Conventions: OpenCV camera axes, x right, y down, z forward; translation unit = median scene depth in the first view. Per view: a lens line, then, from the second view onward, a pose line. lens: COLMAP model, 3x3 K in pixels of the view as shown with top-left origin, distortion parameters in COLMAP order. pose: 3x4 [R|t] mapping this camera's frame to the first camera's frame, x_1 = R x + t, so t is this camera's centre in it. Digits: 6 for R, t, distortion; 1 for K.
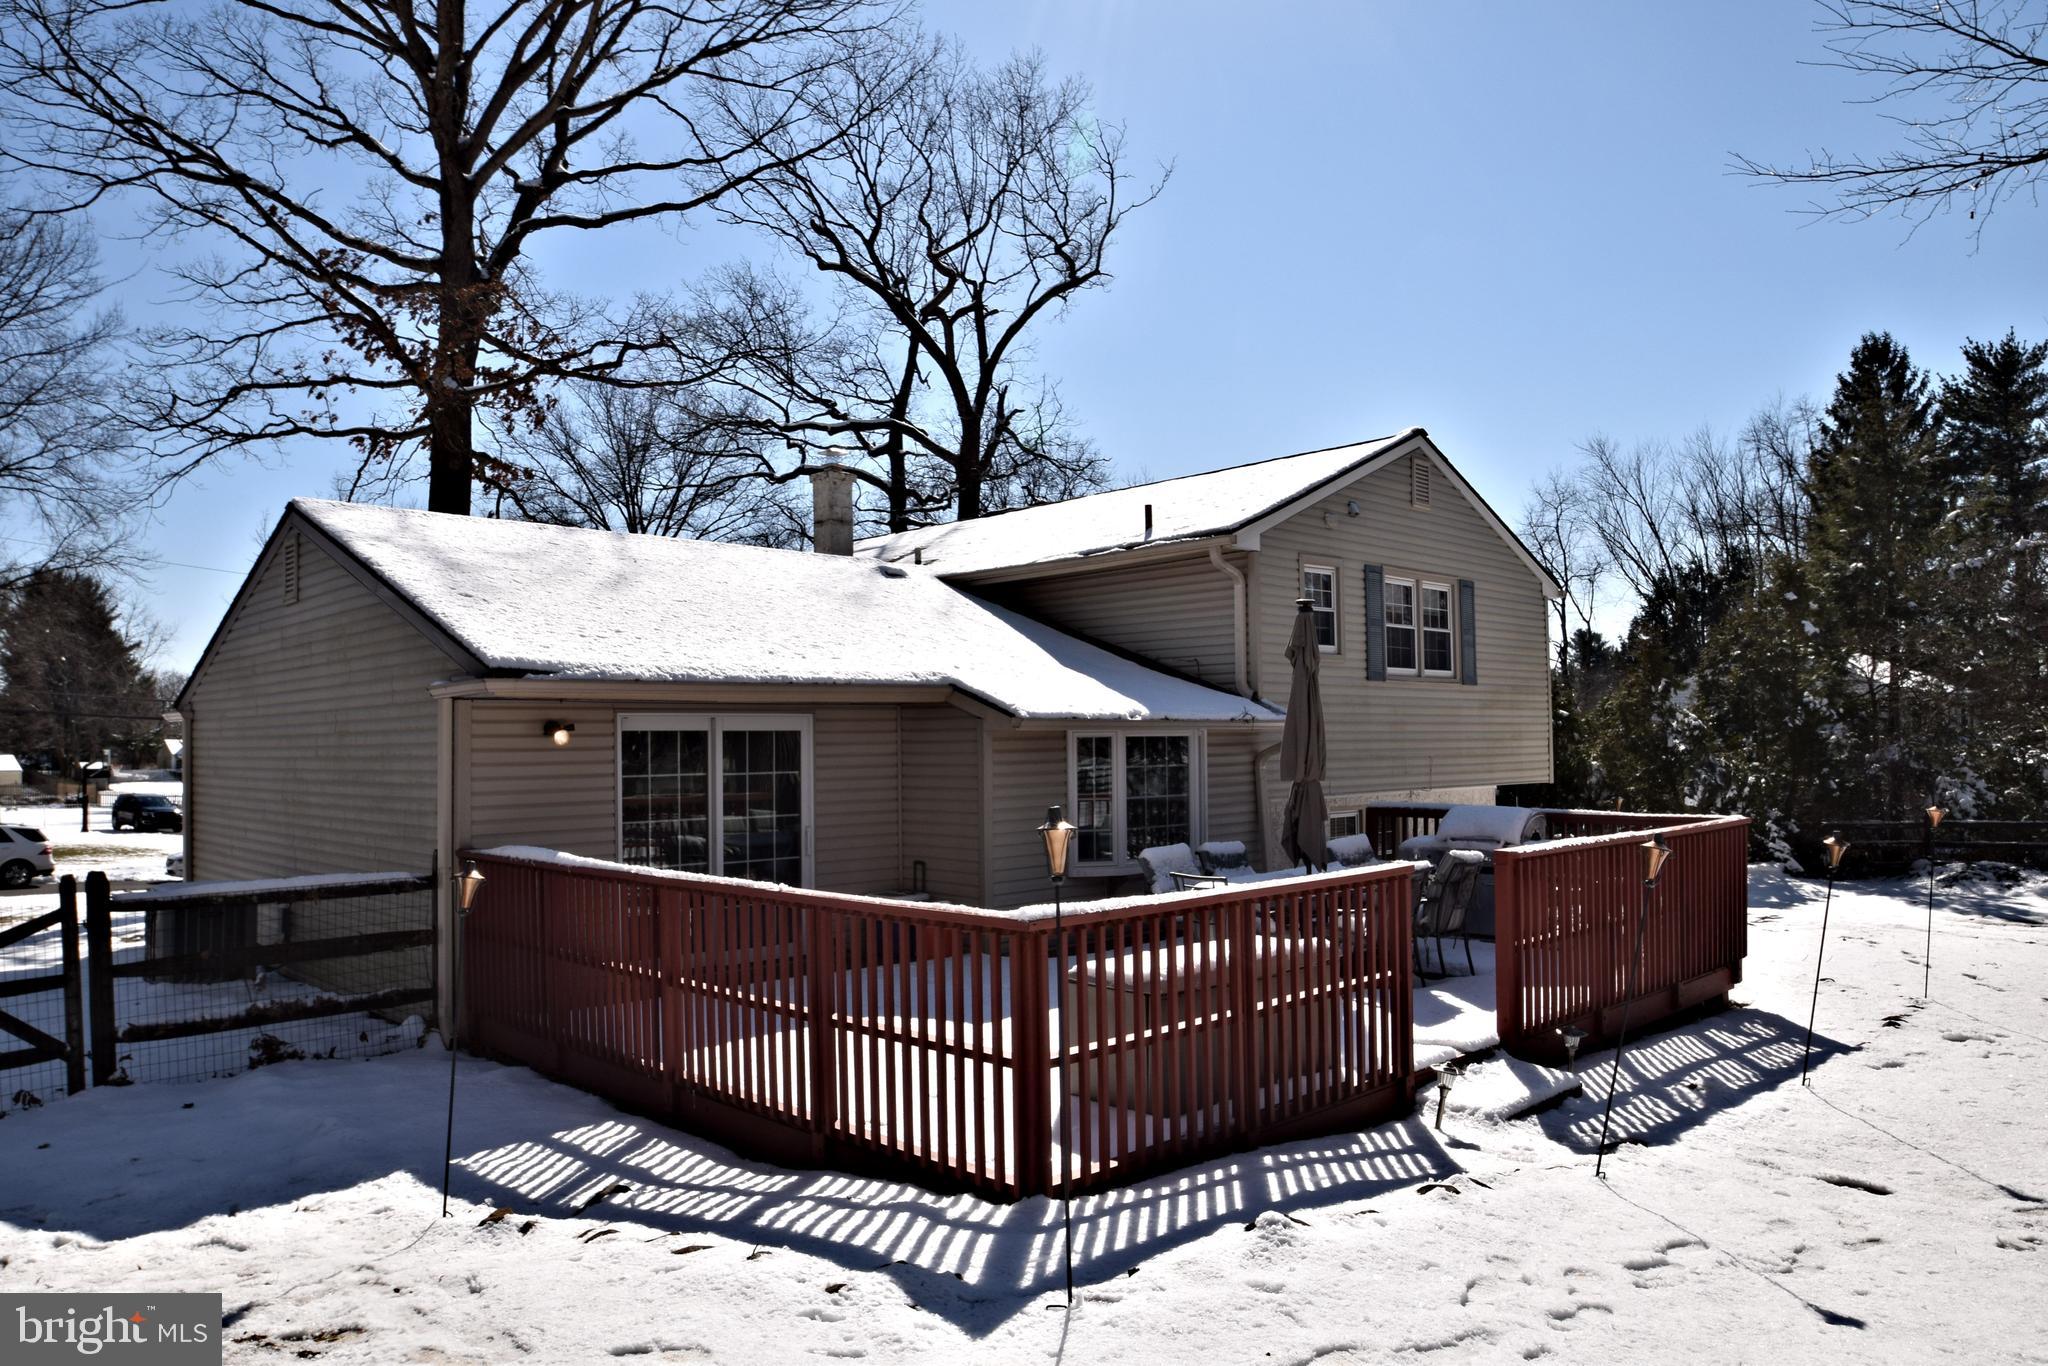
lens RADIAL K [[1321.3, 0, 1024.0], [0, 1321.3, 683.0], [0, 0, 1]] dist [-0.001614, -0.000041]
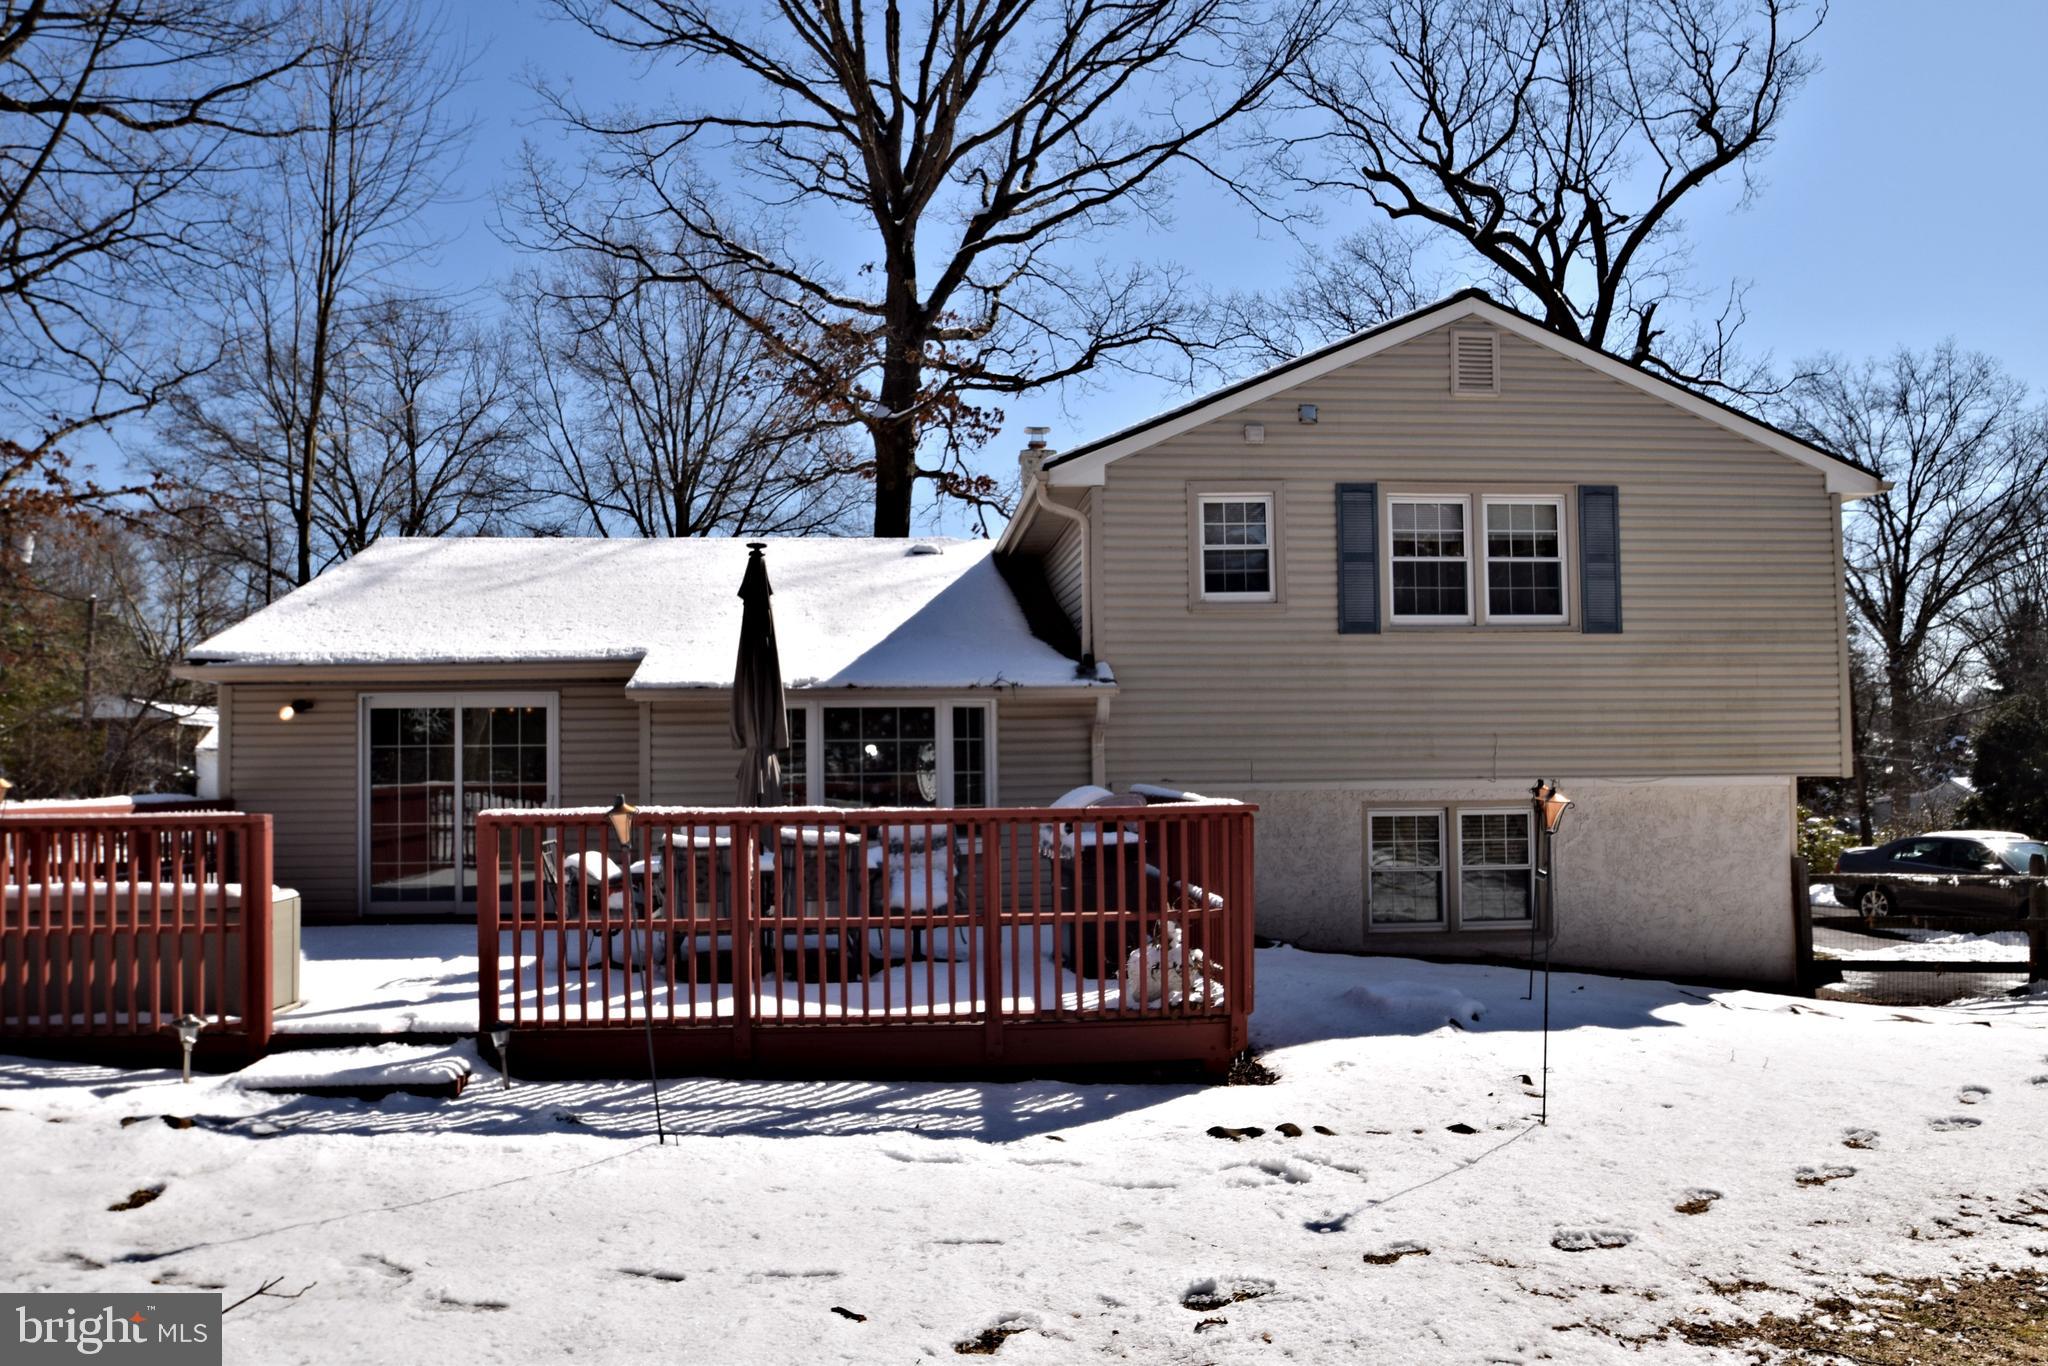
lens RADIAL K [[1366.4, 0, 1024.0], [0, 1366.4, 683.0], [0, 0, 1]] dist [-0.003087, -0.000780]
pose [[0.786572, -0.030027, -0.616768, 0.571117], [0.030182, 0.999493, -0.010168, 0.027330], [0.616760, -0.010617, 0.787080, 0.249572]]
